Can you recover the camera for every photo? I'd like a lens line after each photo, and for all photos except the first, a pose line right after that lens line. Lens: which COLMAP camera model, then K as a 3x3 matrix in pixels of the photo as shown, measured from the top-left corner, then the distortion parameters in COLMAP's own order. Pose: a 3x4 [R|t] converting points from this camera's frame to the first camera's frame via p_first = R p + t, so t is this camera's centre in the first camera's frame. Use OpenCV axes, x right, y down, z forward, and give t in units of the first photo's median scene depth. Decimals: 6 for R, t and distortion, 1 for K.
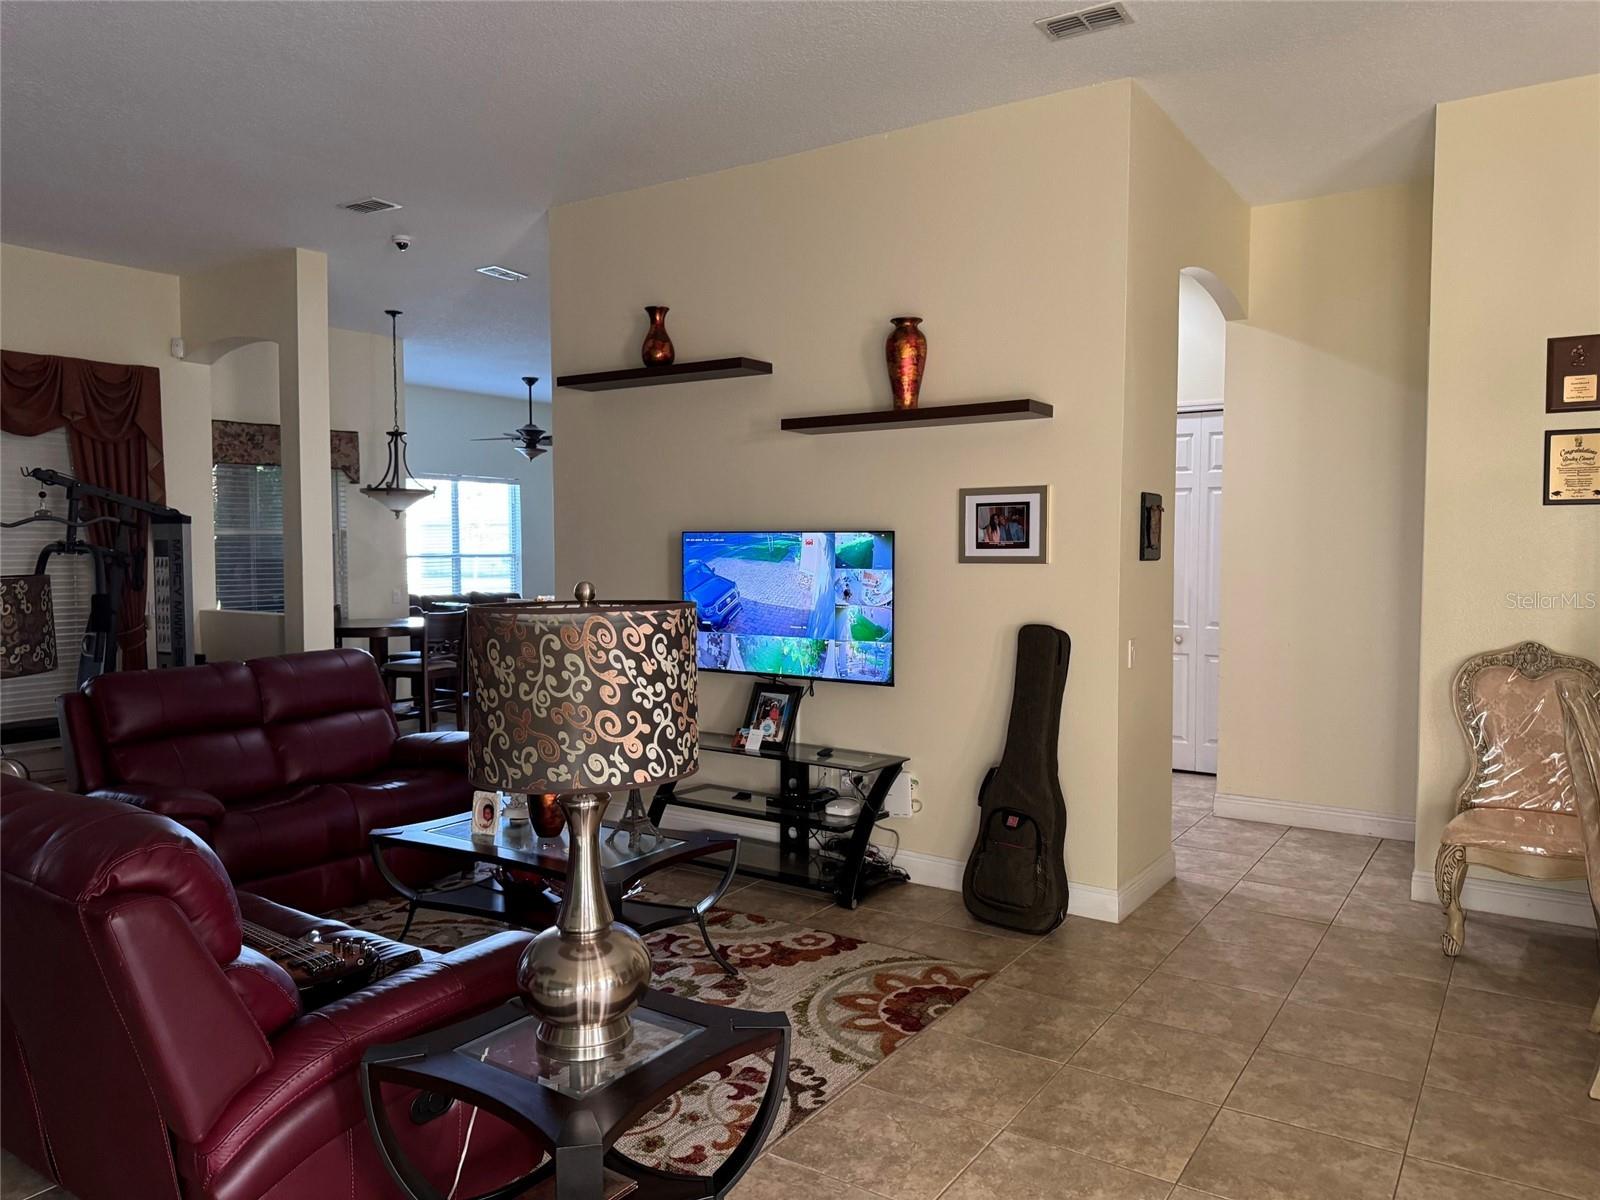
lens RADIAL K [[1113.7, 0, 808.2], [0, 1113.7, 596.3], [0, 0, 1]] dist [0.126351, -0.195280]
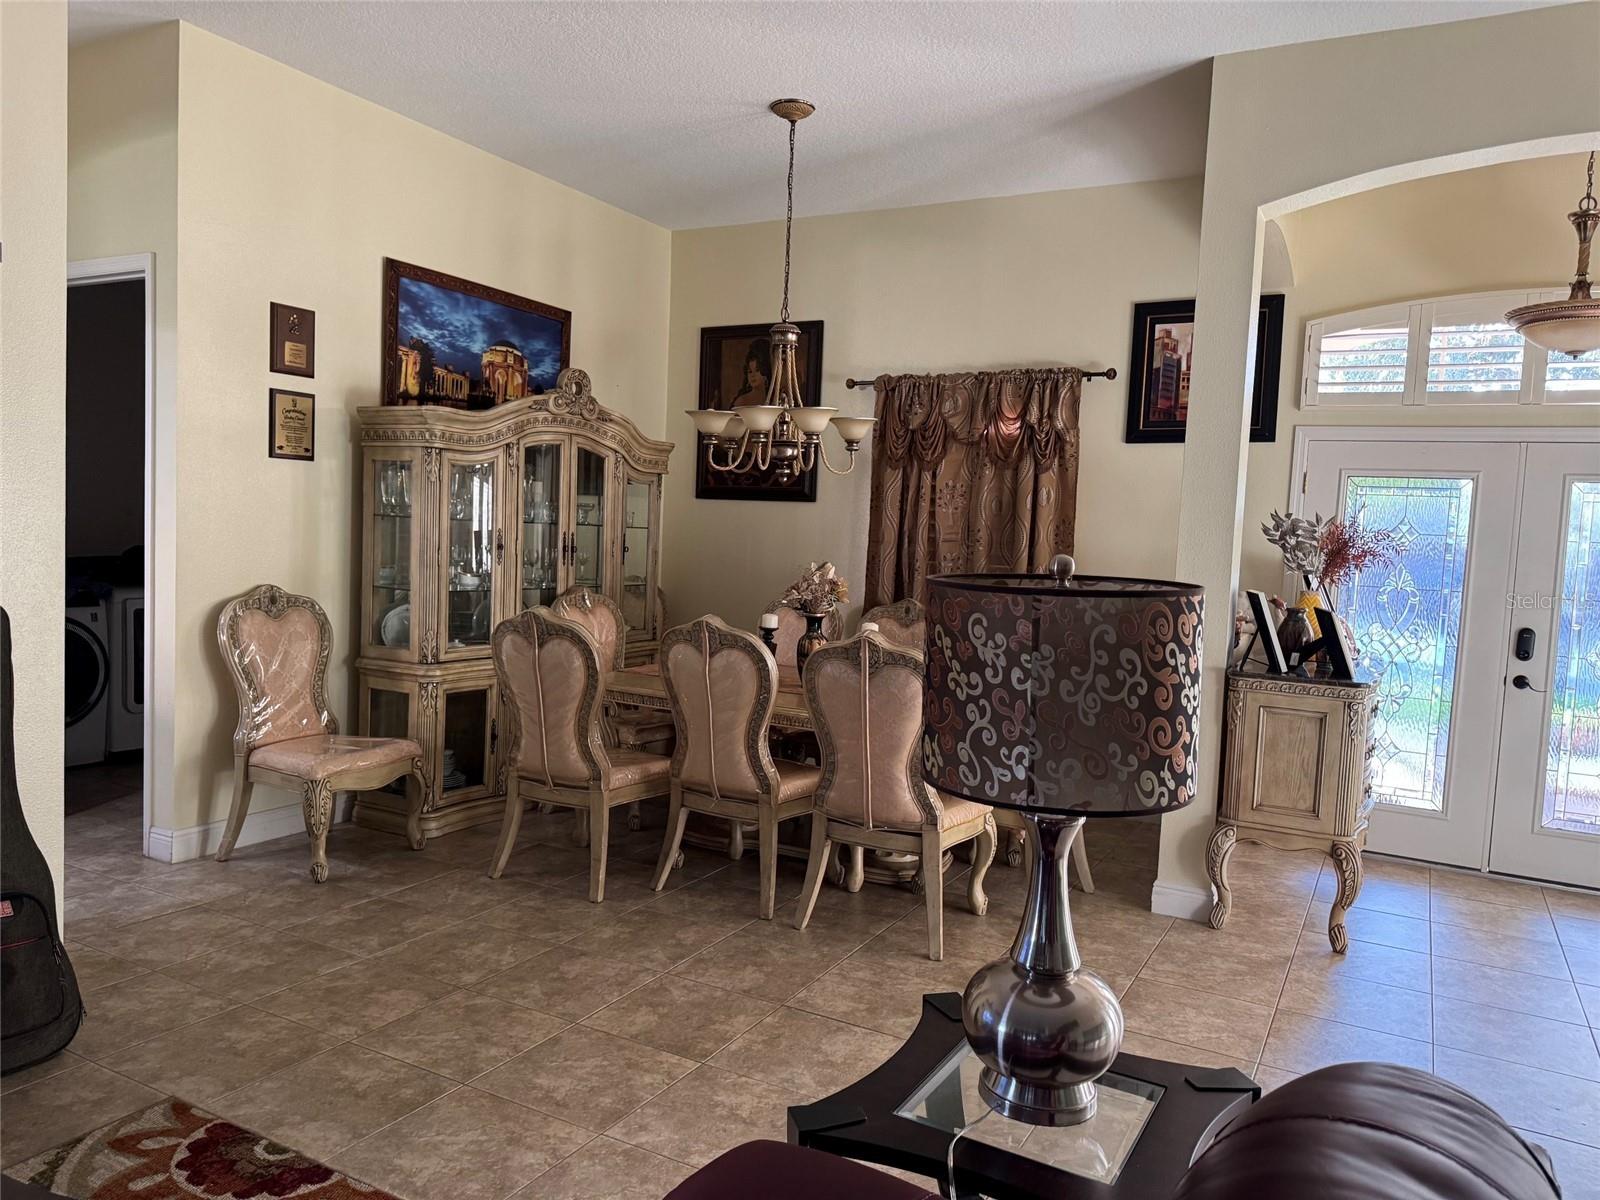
lens RADIAL K [[1116.8, 0, 803.1], [0, 1116.8, 604.7], [0, 0, 1]] dist [0.127268, -0.196902]
pose [[-0.082838, -0.072541, 0.993919, -0.470134], [-0.000611, 0.997351, 0.072741, -0.018910], [-0.996563, 0.005418, -0.082663, 0.581428]]
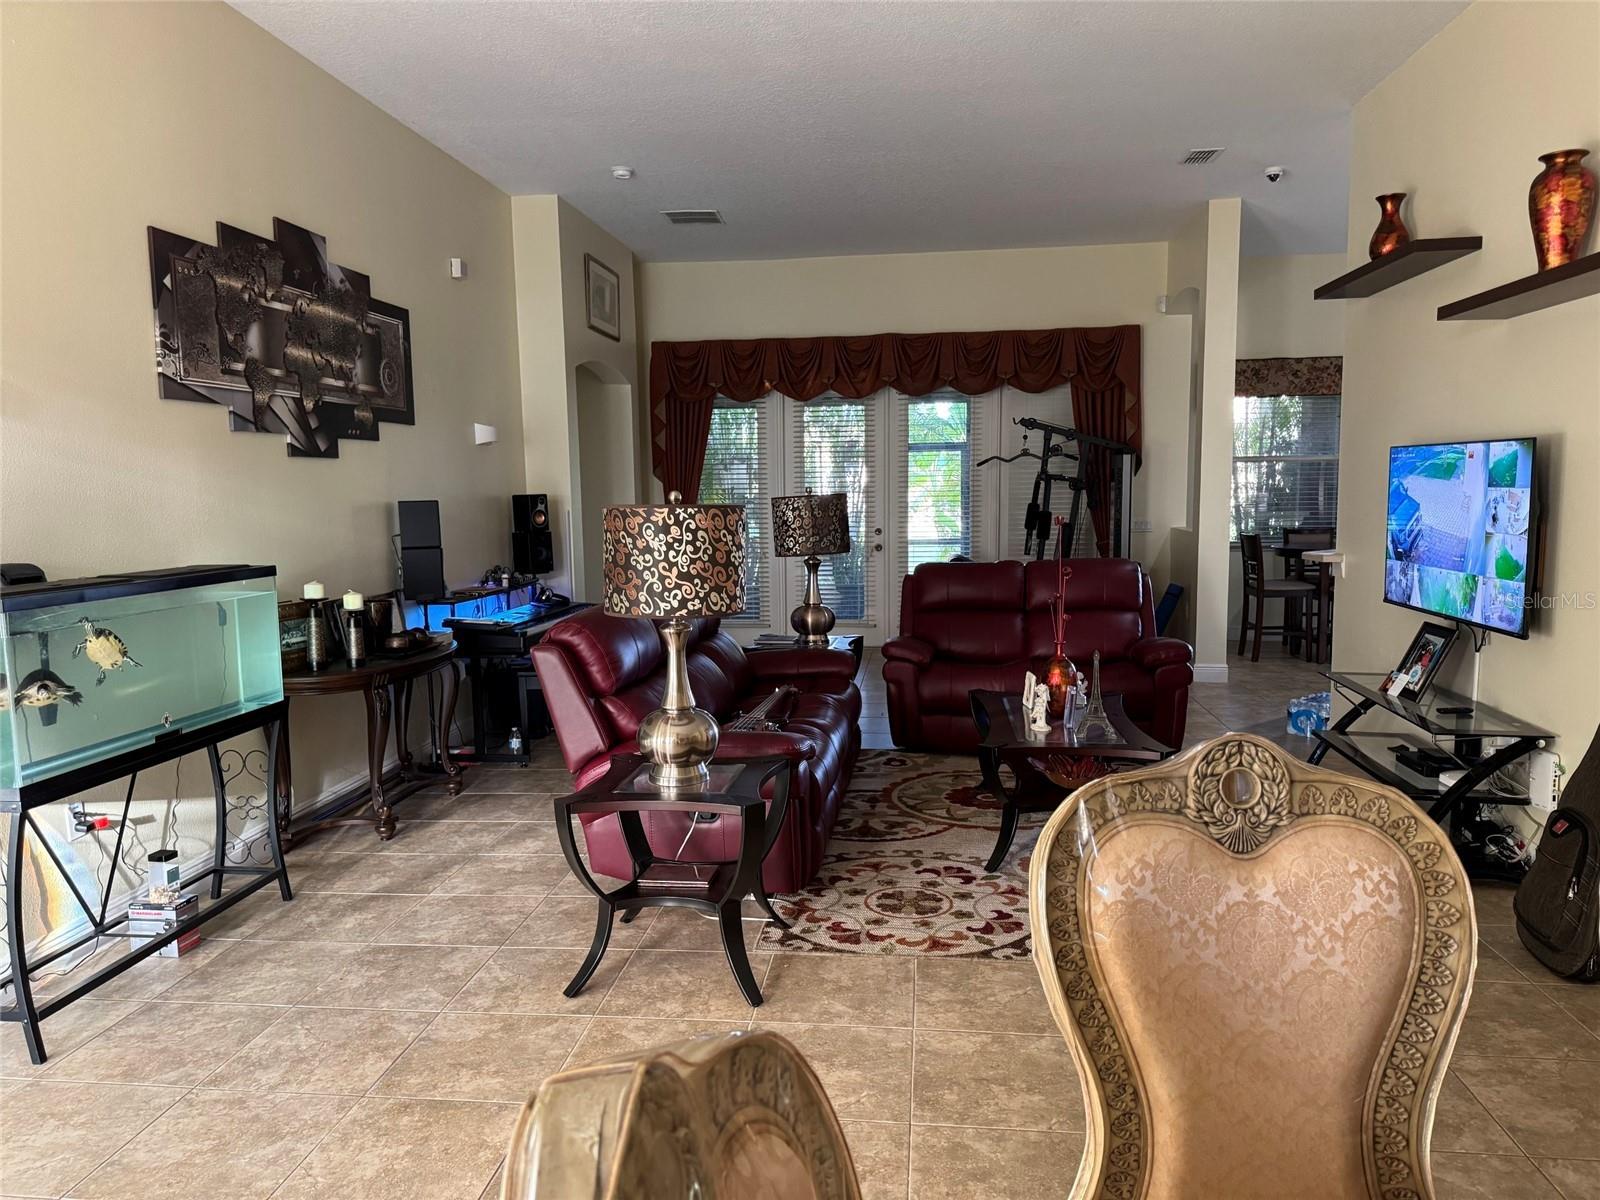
lens RADIAL K [[1116.8, 0, 803.1], [0, 1116.8, 604.7], [0, 0, 1]] dist [0.127268, -0.196902]
pose [[0.451061, 0.089293, -0.888015, 0.593545], [-0.027698, 0.995904, 0.086072, 0.002638], [0.892063, -0.014227, 0.451686, 0.207819]]
